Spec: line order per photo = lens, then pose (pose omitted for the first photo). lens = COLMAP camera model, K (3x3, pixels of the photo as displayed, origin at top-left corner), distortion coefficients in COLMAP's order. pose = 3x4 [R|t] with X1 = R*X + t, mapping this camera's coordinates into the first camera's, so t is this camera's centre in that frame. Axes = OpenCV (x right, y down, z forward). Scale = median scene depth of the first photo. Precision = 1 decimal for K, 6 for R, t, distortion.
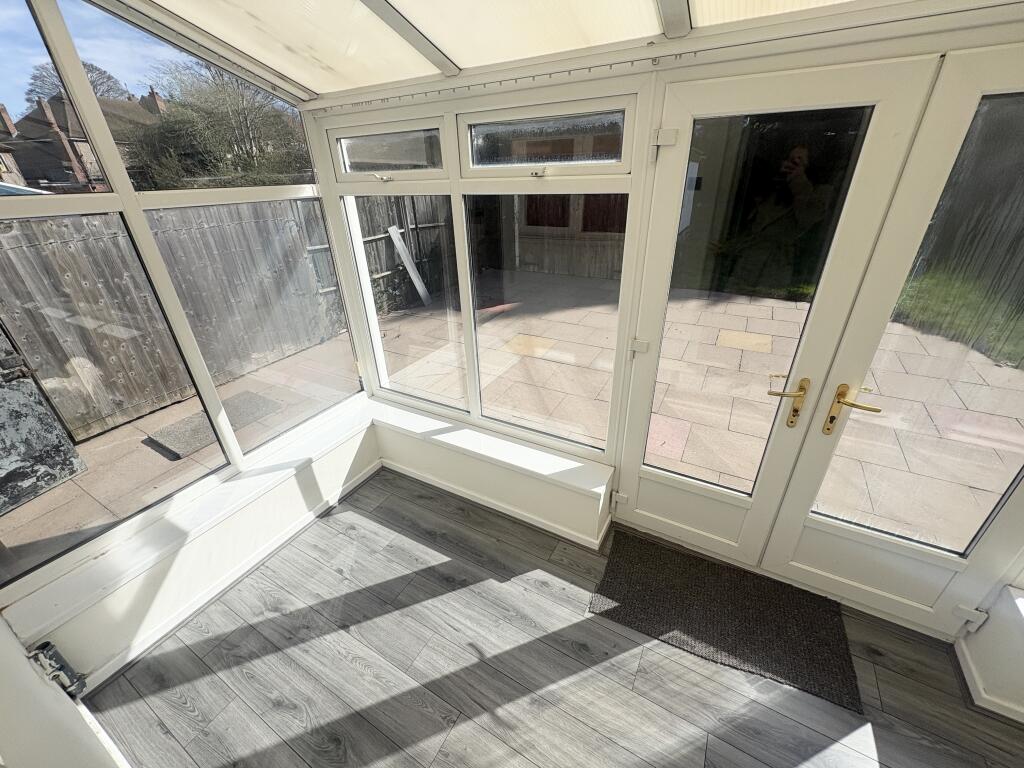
lens RADIAL K [[405.5, 0, 512.0], [0, 405.5, 384.0], [0, 0, 1]] dist [-0.001483, 0.000038]
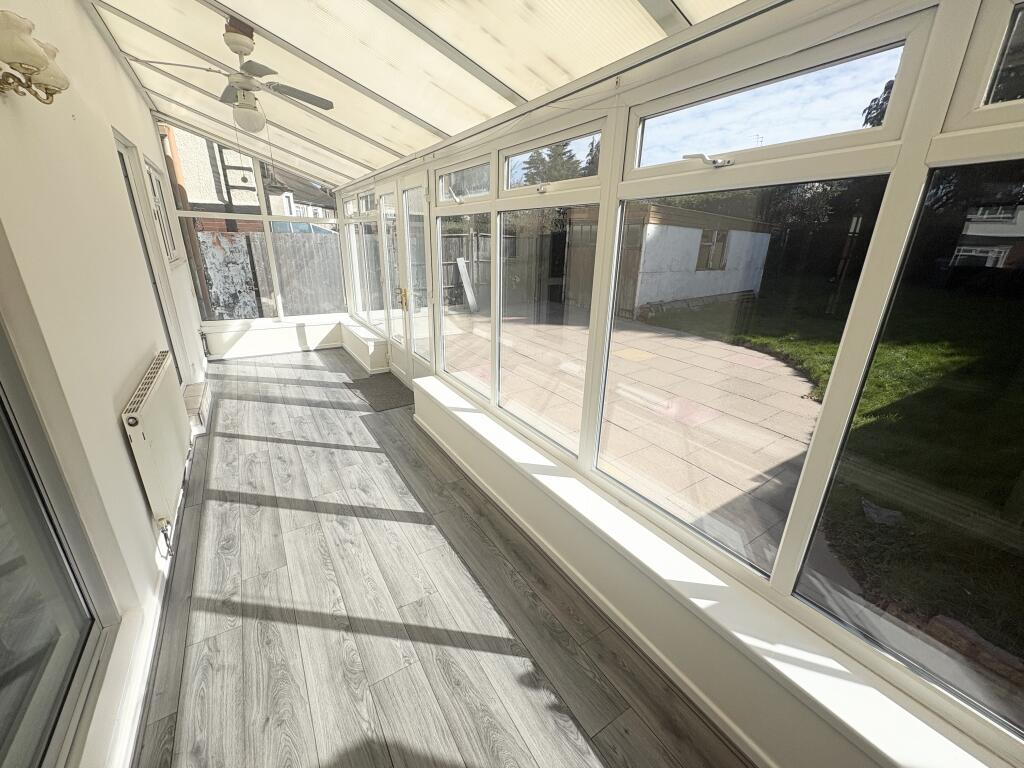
lens RADIAL K [[408.6, 0, 512.0], [0, 408.6, 384.0], [0, 0, 1]] dist [-0.008555, -0.000274]
pose [[0.882834, 0.204702, -0.422730, 0.828994], [-0.262376, 0.961443, -0.082381, 0.198244], [0.389567, 0.183643, 0.902503, -0.315170]]
